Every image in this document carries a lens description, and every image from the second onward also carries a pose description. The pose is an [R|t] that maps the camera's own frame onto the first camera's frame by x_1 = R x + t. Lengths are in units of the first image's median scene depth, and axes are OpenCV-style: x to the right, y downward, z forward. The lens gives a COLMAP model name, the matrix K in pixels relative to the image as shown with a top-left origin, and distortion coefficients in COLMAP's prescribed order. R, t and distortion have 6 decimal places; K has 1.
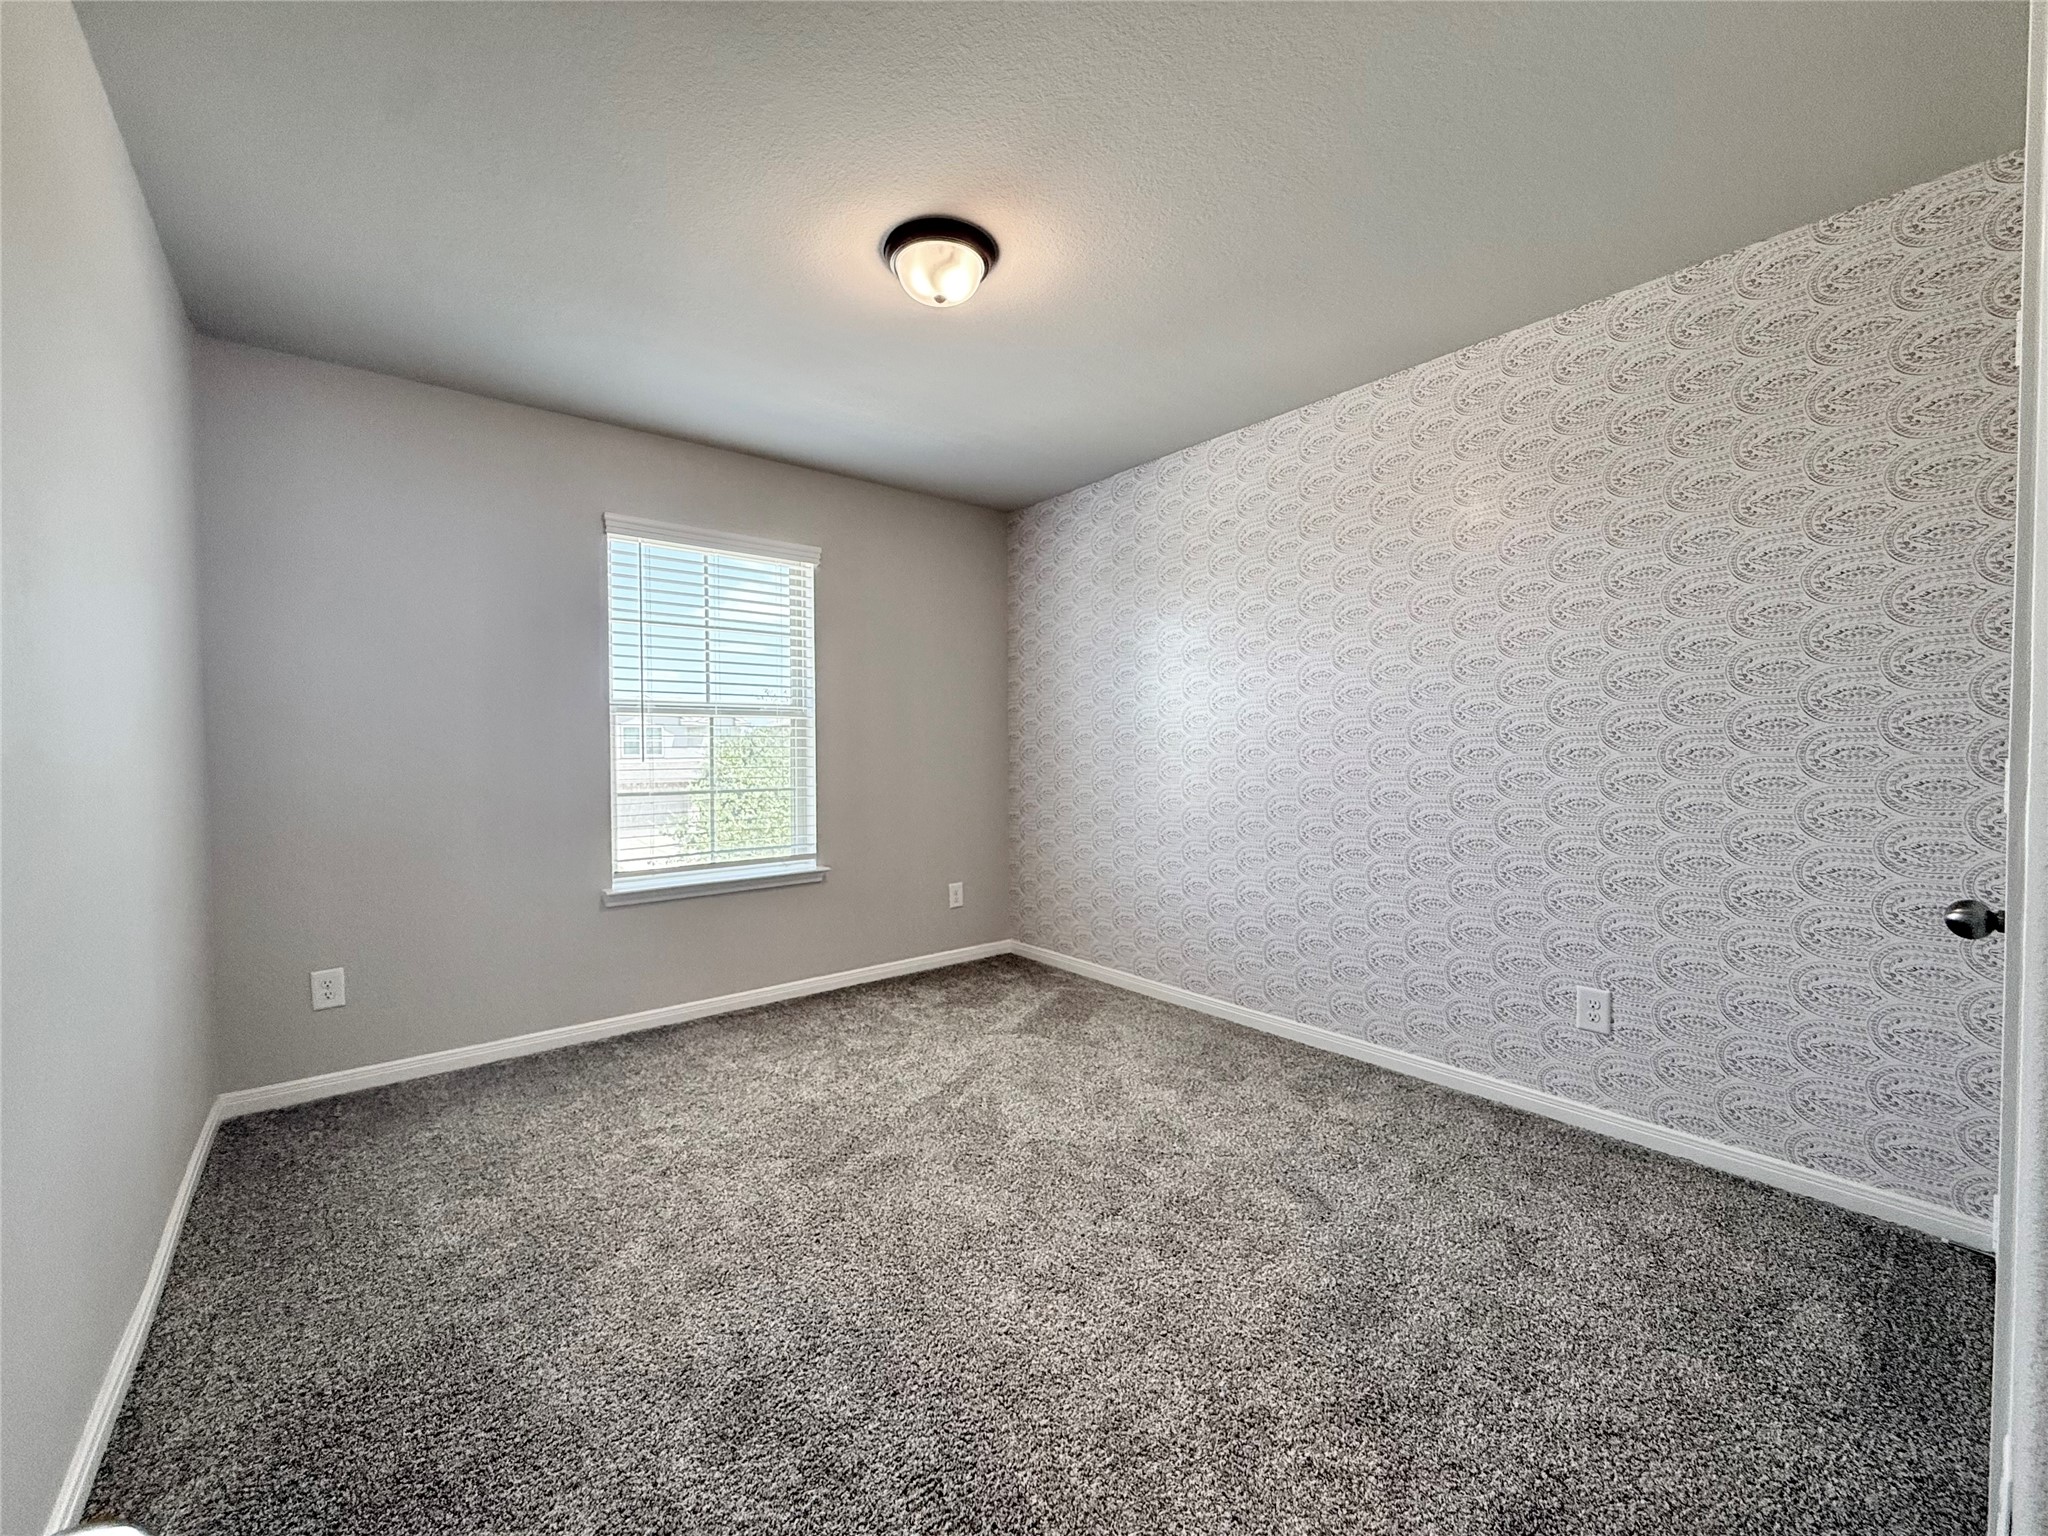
lens RADIAL K [[810.5, 0, 1024.0], [0, 810.5, 768.0], [0, 0, 1]] dist [0.000715, 0.000008]
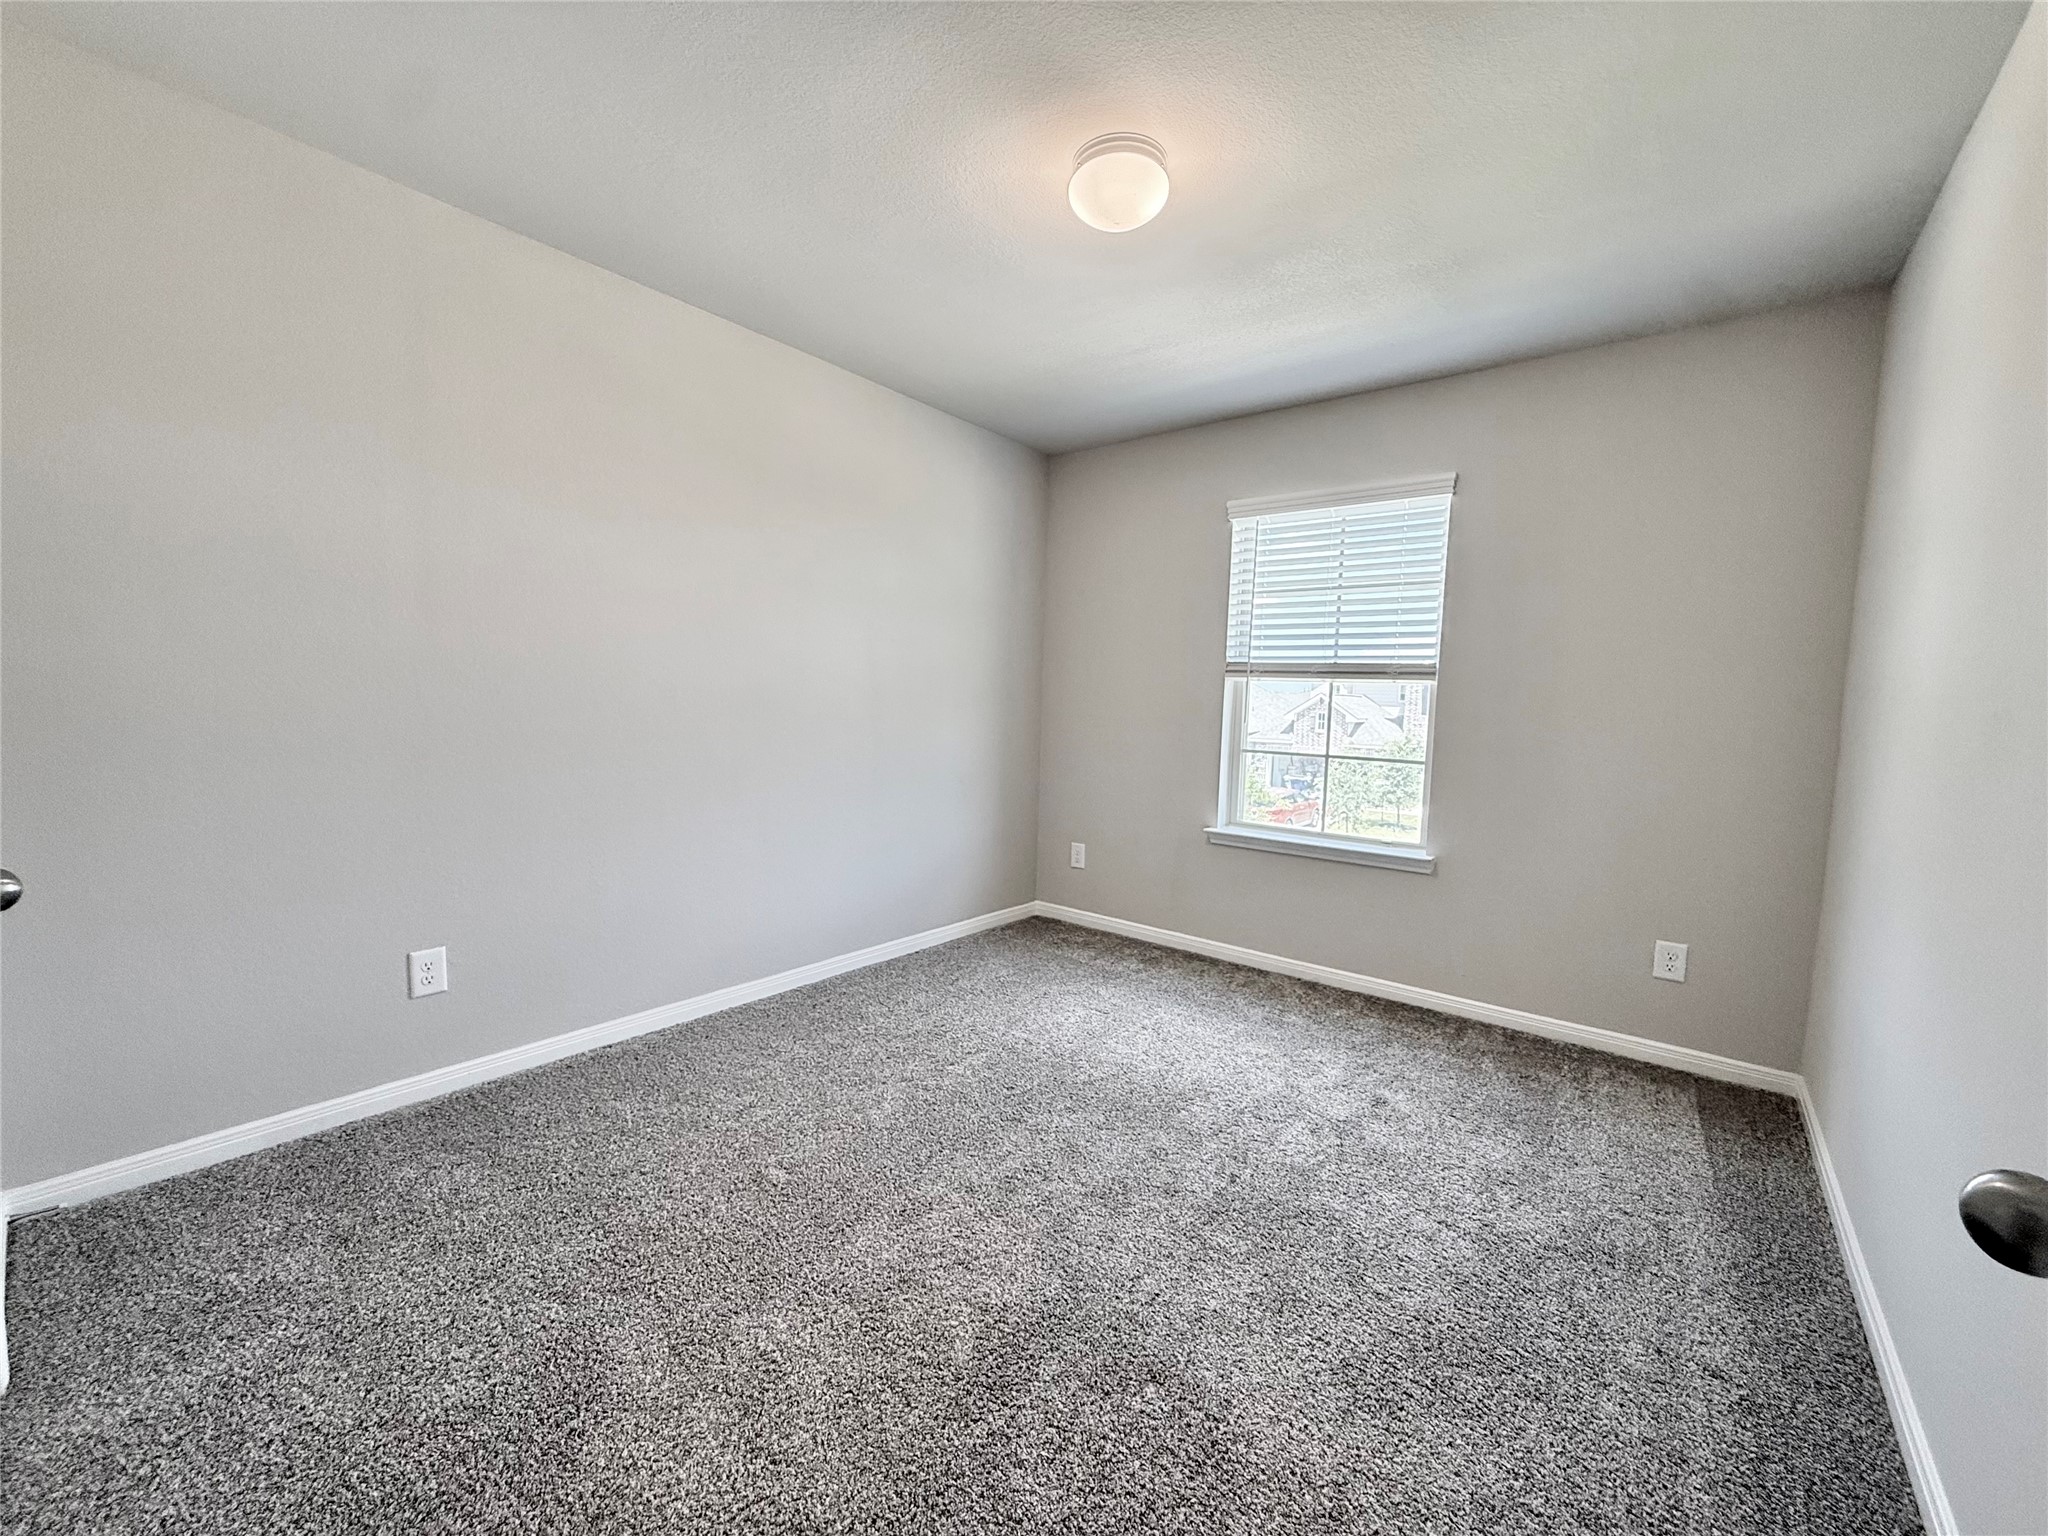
lens RADIAL K [[839.4, 0, 1024.0], [0, 839.4, 768.0], [0, 0, 1]] dist [0.000459, 0.000002]
pose [[0.205978, 0.094775, -0.973956, 0.545621], [-0.066172, 0.994370, 0.082767, -0.018702], [0.976317, 0.047400, 0.211090, 0.438354]]
